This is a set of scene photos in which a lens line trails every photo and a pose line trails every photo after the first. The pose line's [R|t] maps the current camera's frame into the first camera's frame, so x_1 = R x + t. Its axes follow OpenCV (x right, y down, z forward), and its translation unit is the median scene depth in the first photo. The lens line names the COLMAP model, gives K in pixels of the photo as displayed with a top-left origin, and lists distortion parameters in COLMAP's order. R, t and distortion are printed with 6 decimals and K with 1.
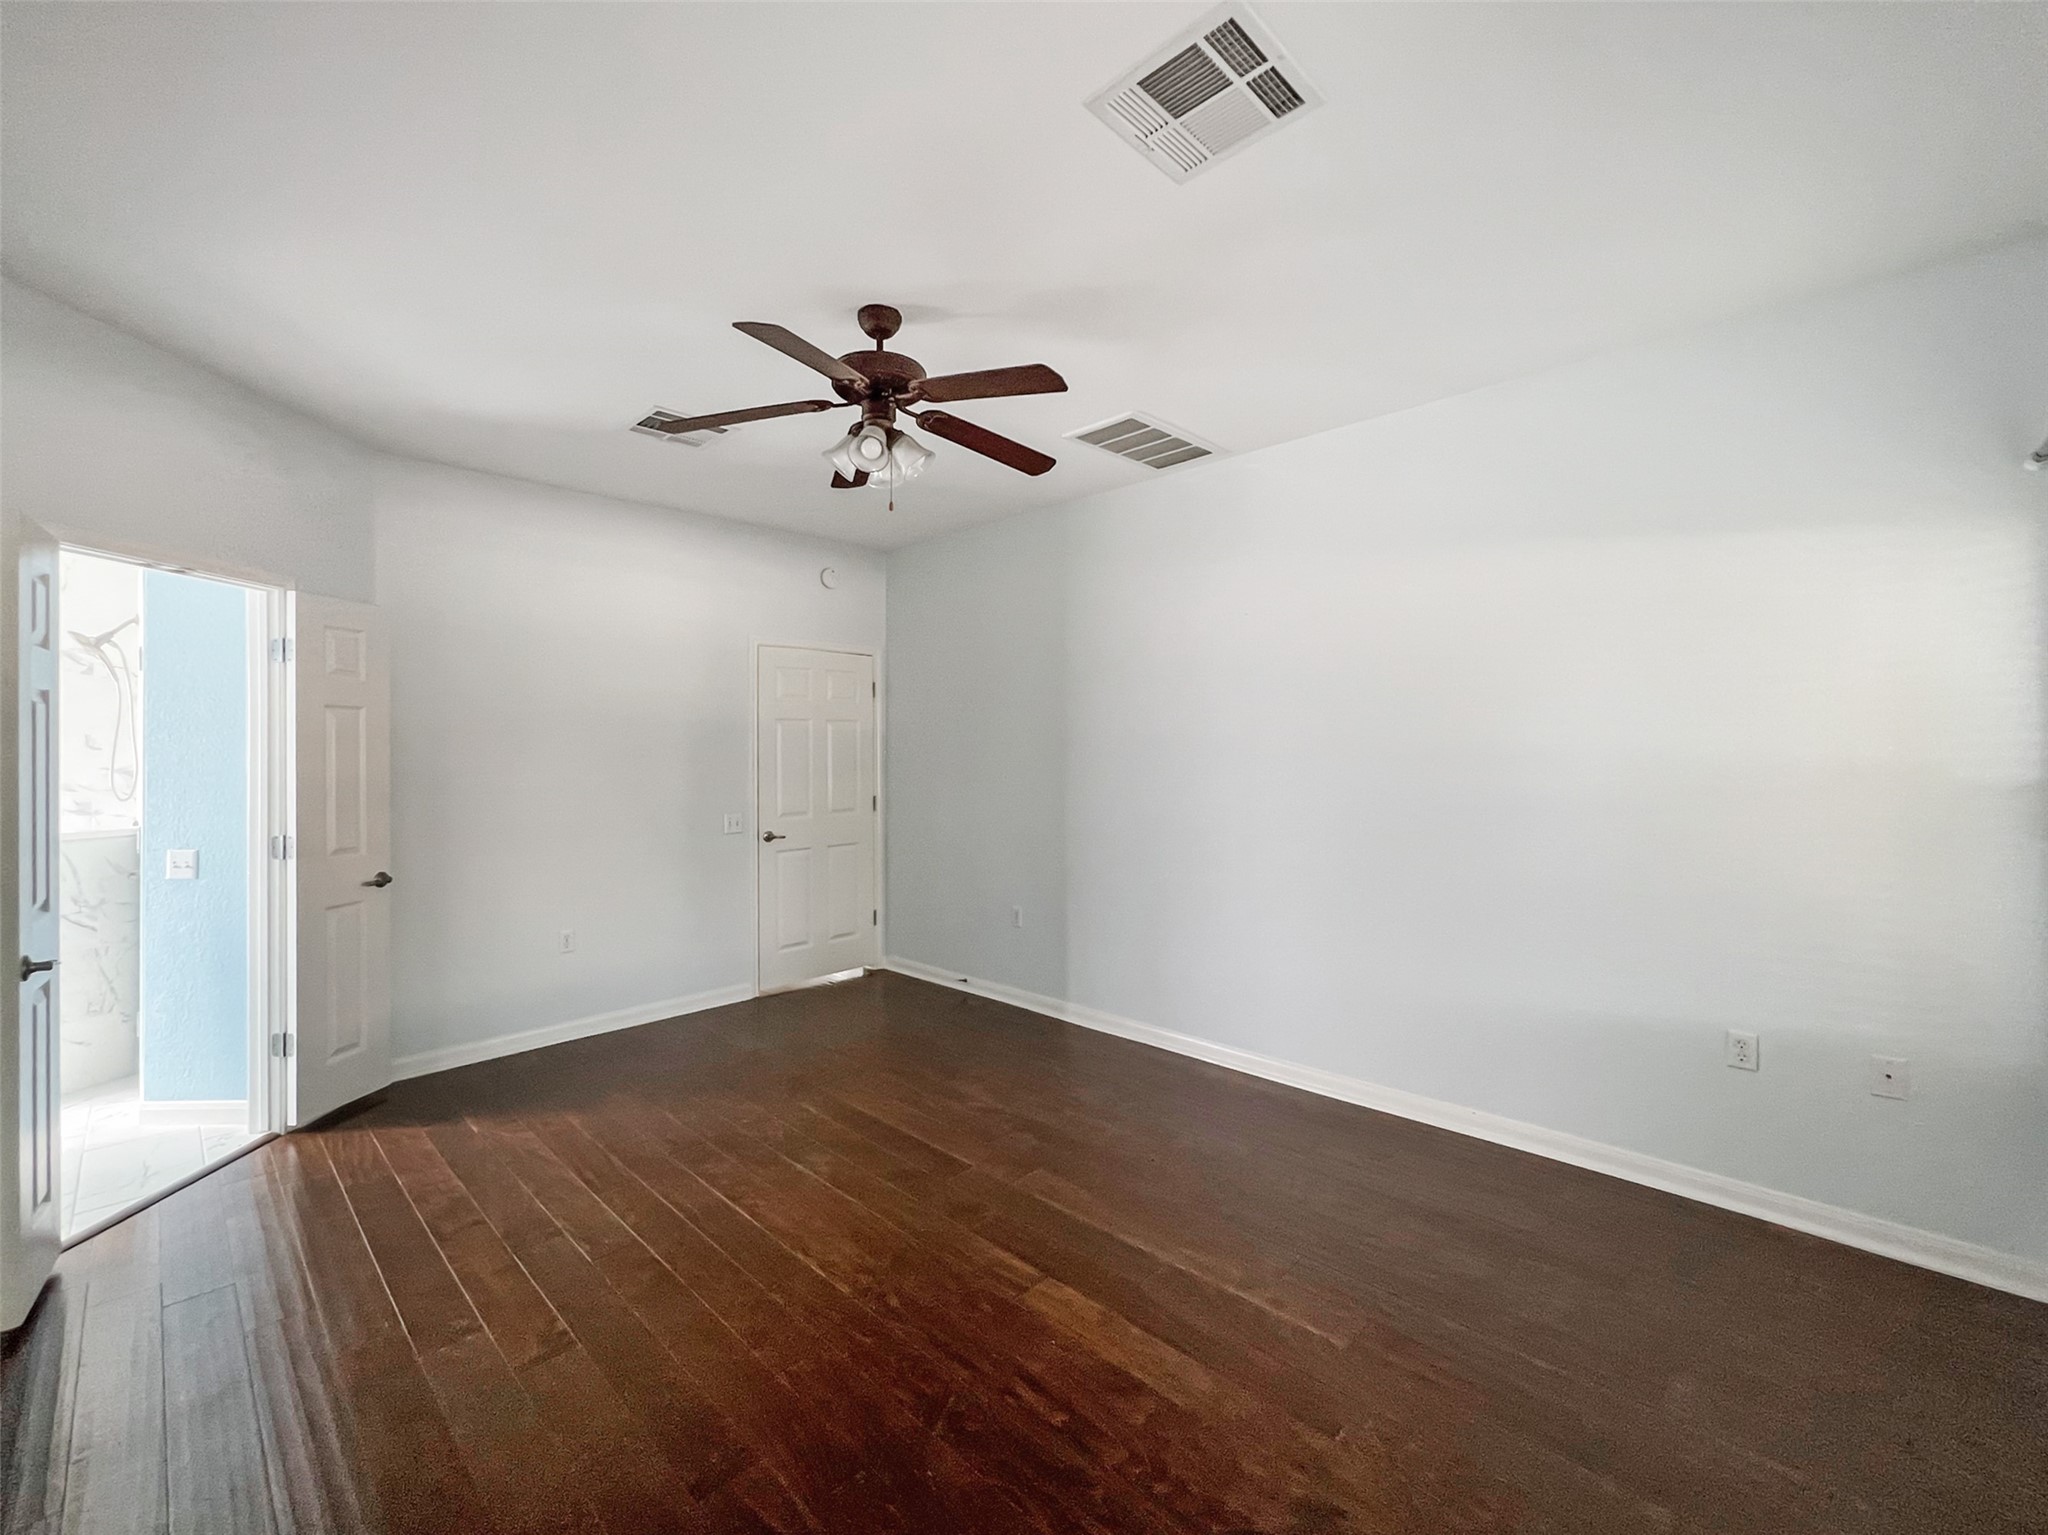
lens RADIAL K [[857.2, 0, 1023.1], [0, 857.2, 755.7], [0, 0, 1]] dist [-0.001264, -0.000181]
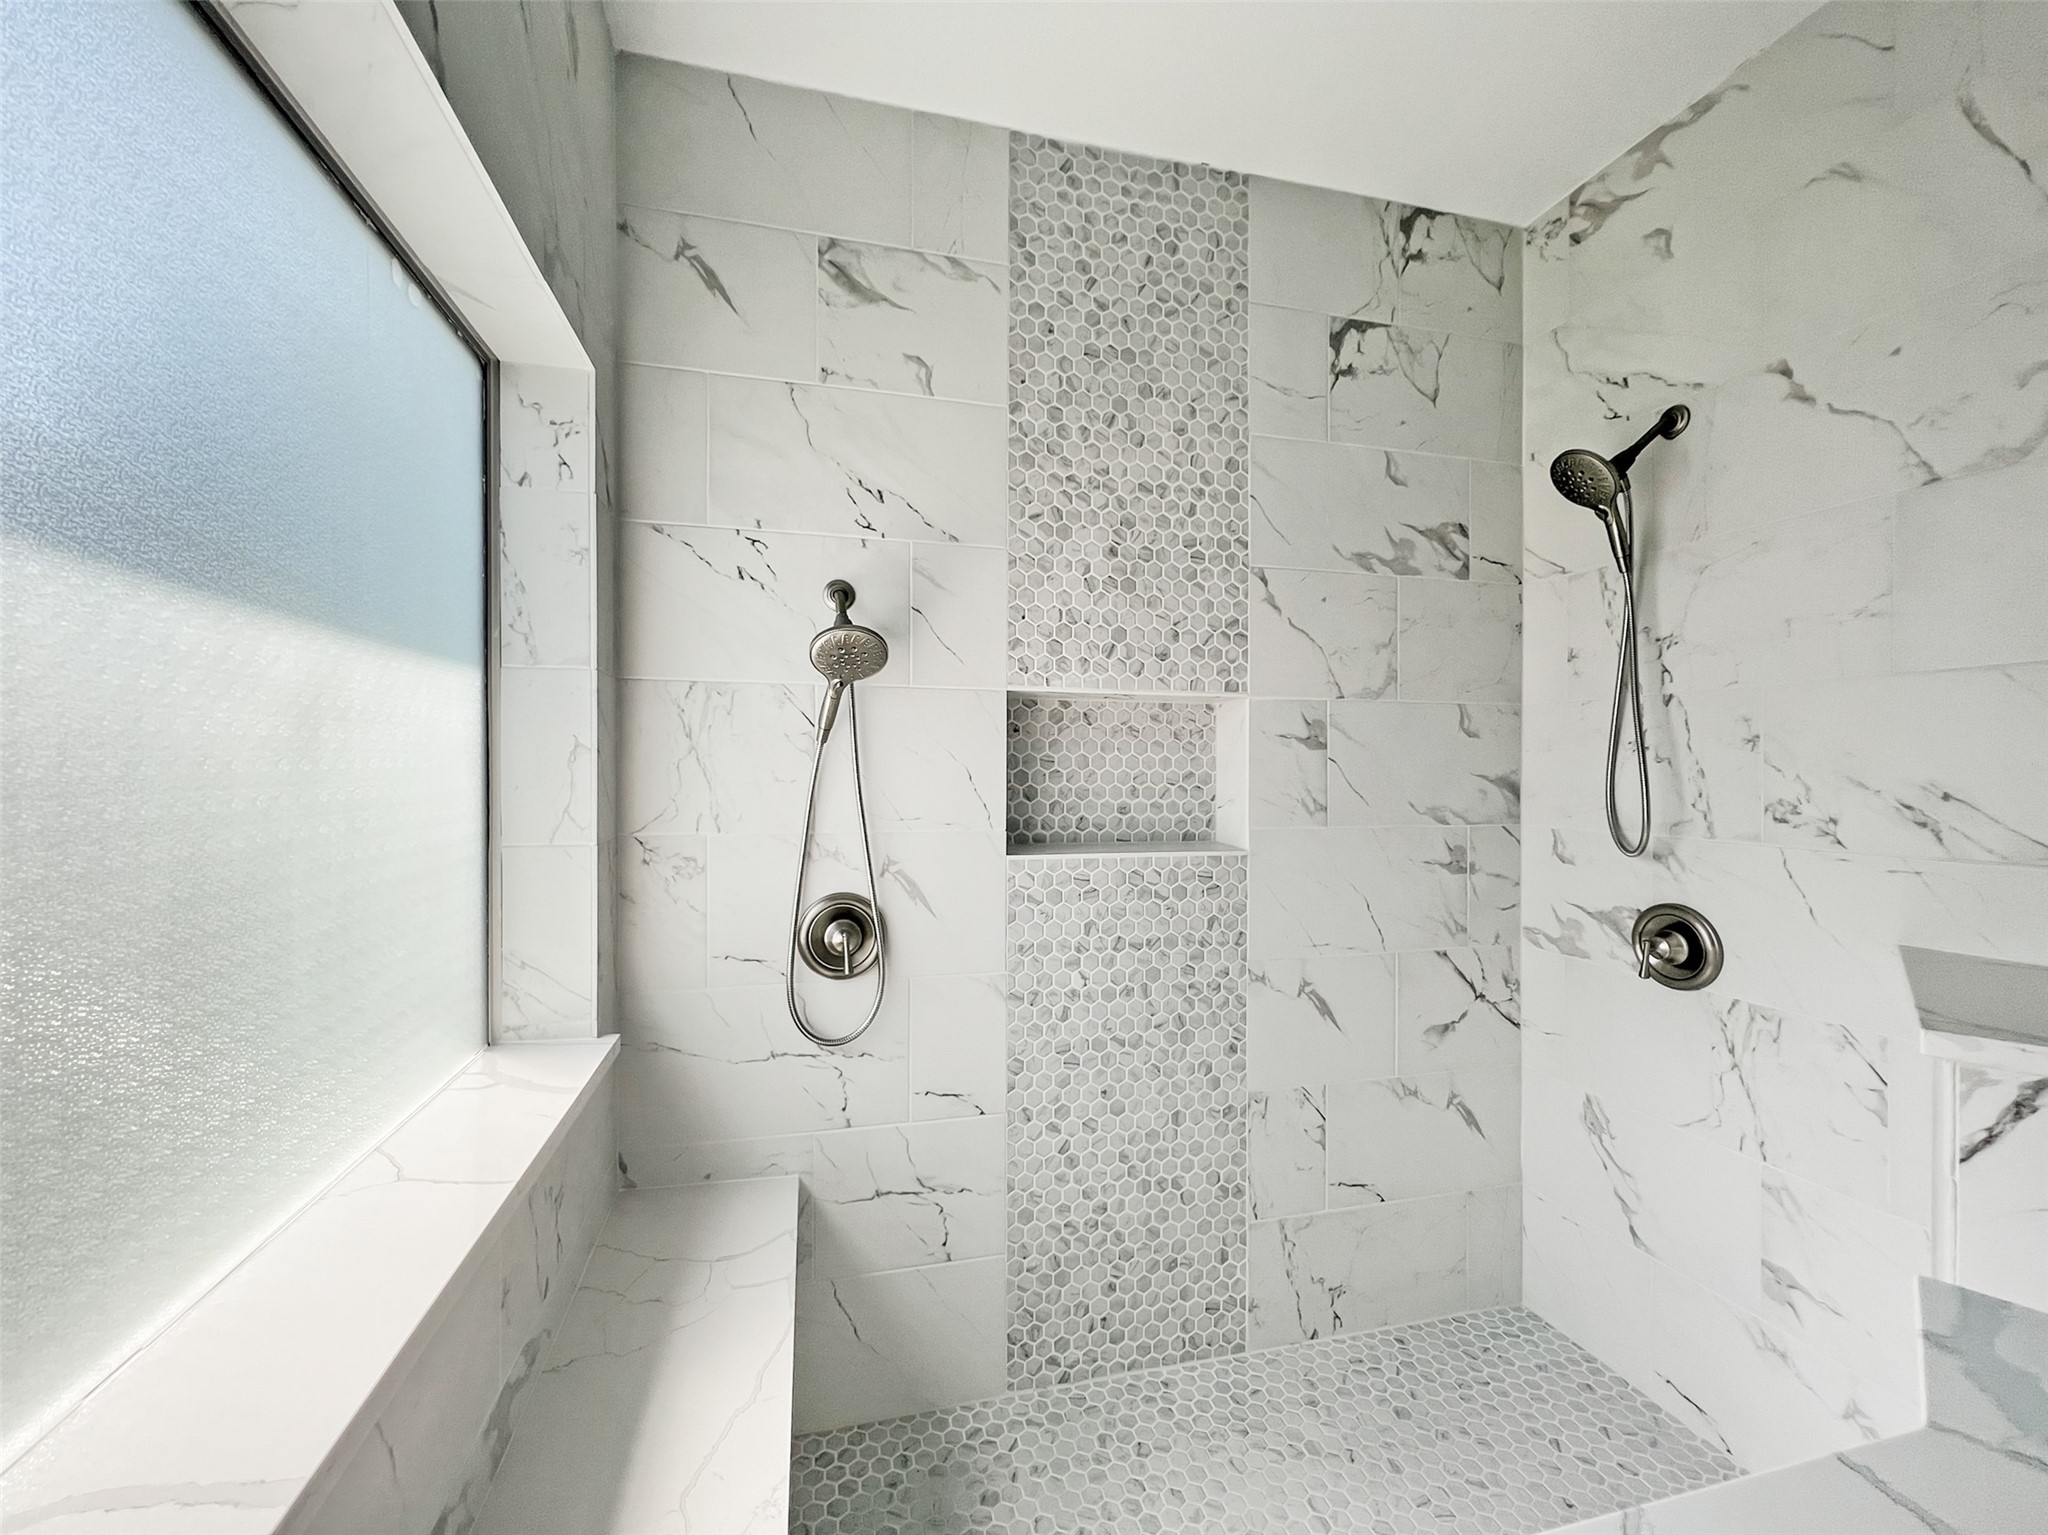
lens RADIAL K [[855.4, 0, 1022.9], [0, 855.4, 791.1], [0, 0, 1]] dist [-0.001310, 0.000143]
pose [[0.850477, 0.029162, -0.525204, -1.226129], [-0.016812, 0.999459, 0.028271, 0.016344], [0.525744, -0.015214, 0.850507, 0.541867]]
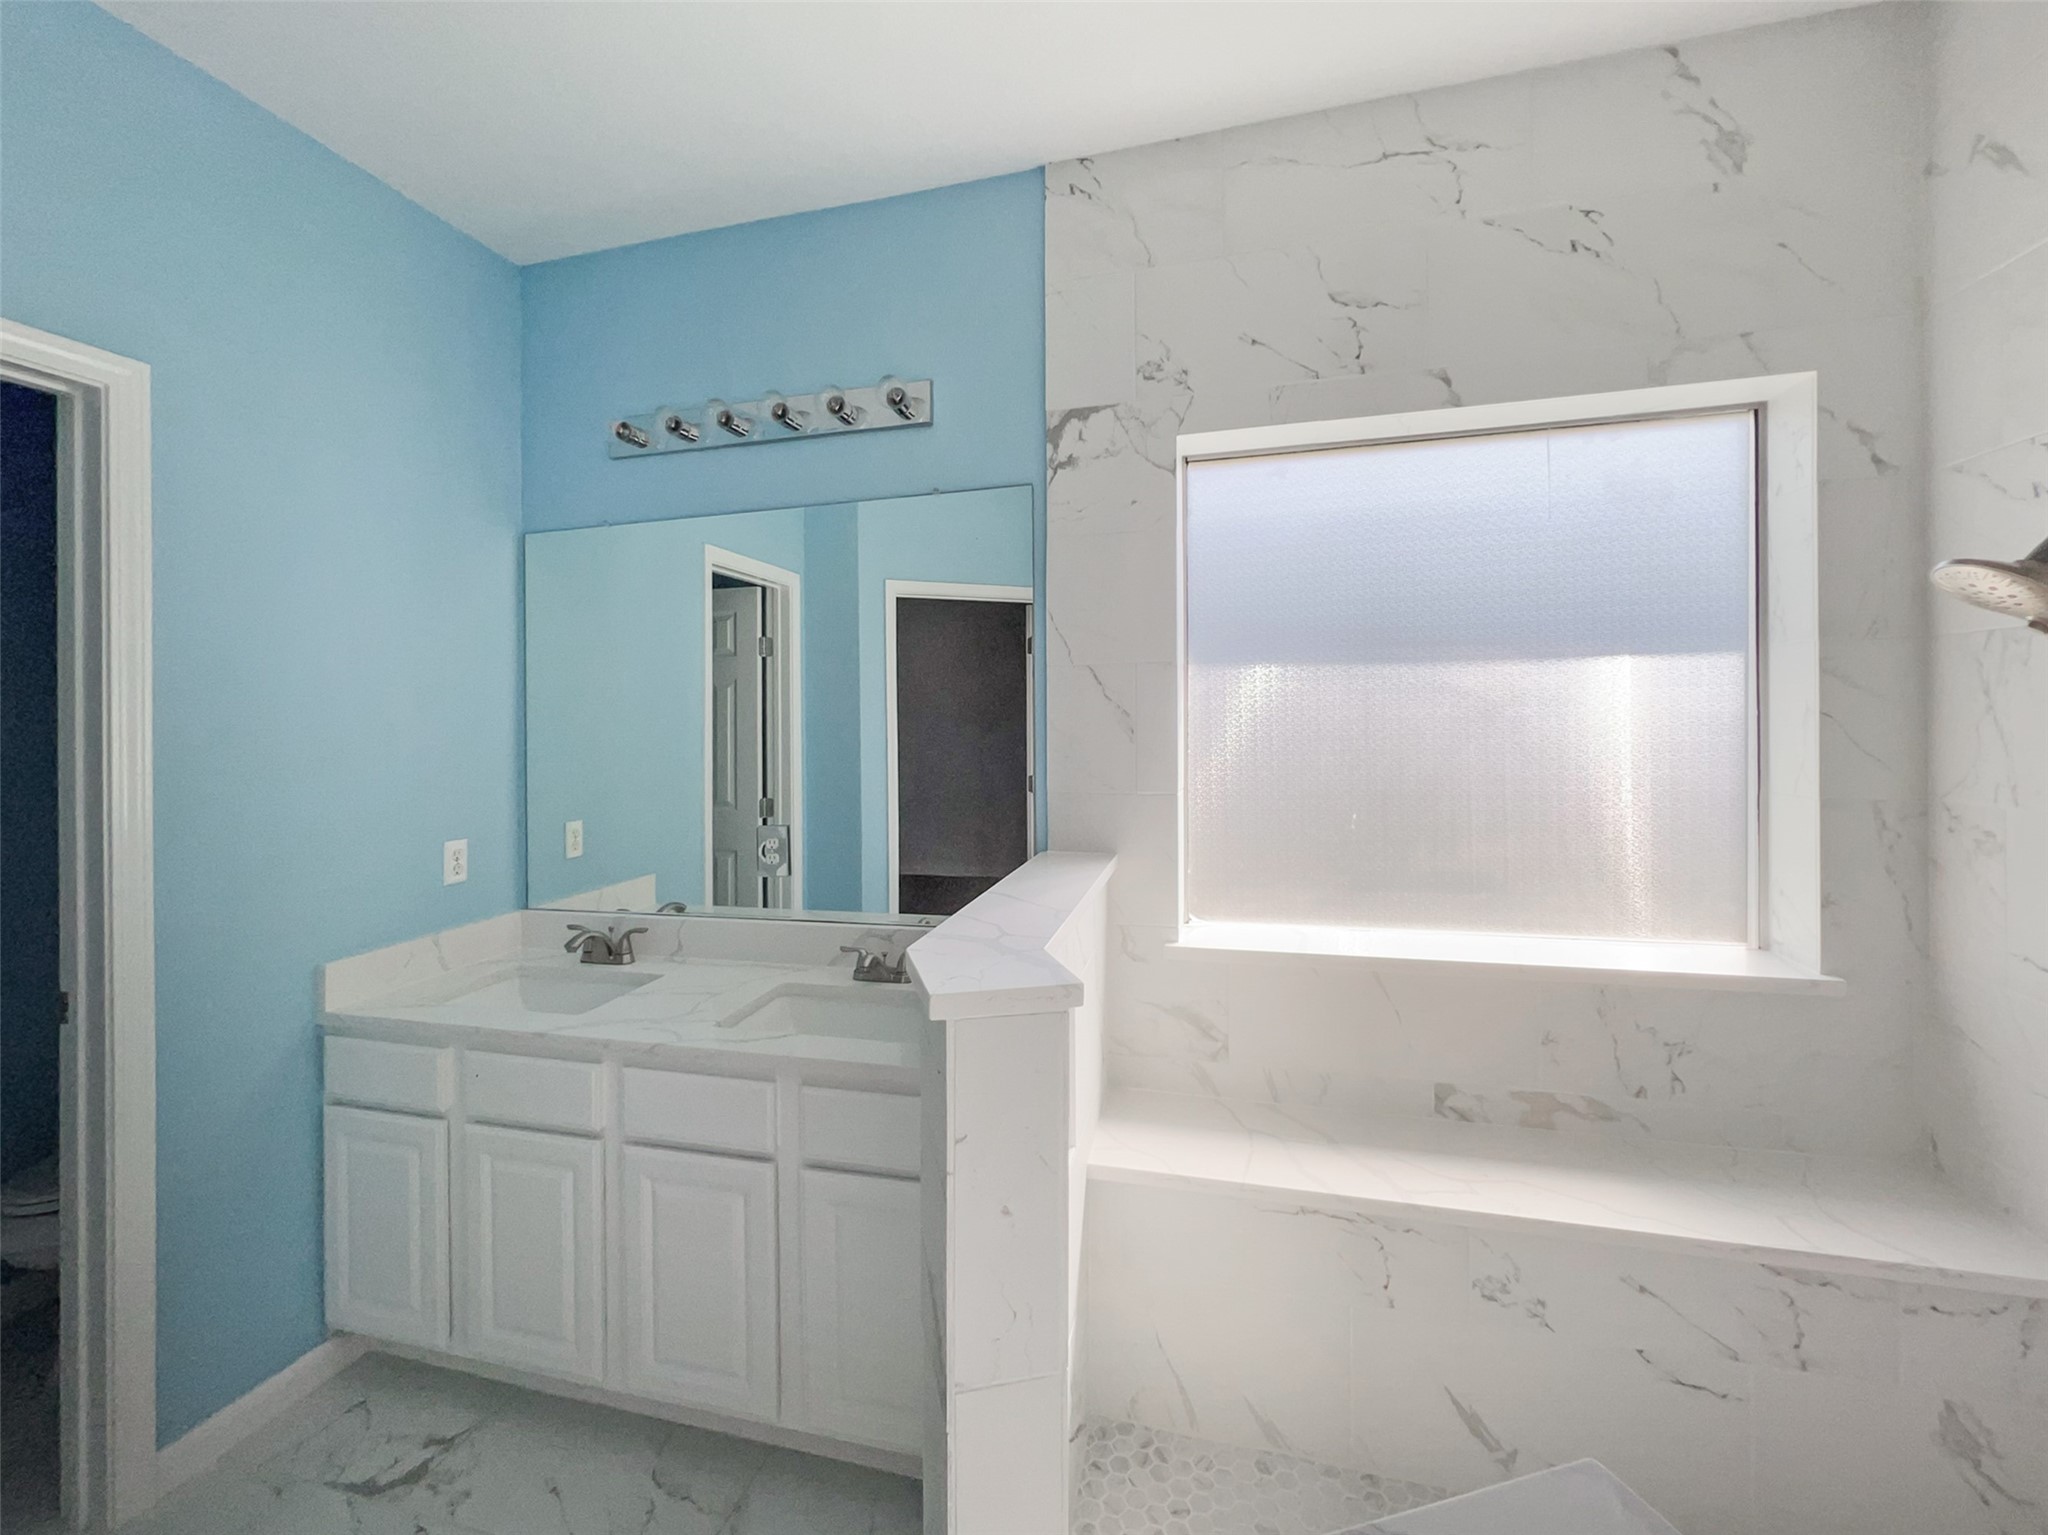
lens RADIAL K [[855.2, 0, 983.8], [0, 855.2, 719.2], [0, 0, 1]] dist [-0.000746, -0.000126]
pose [[-0.871985, 0.015158, -0.489298, -1.025041], [0.017669, 0.999844, -0.000515, 0.007478], [0.489214, -0.009094, -0.872117, 0.932862]]
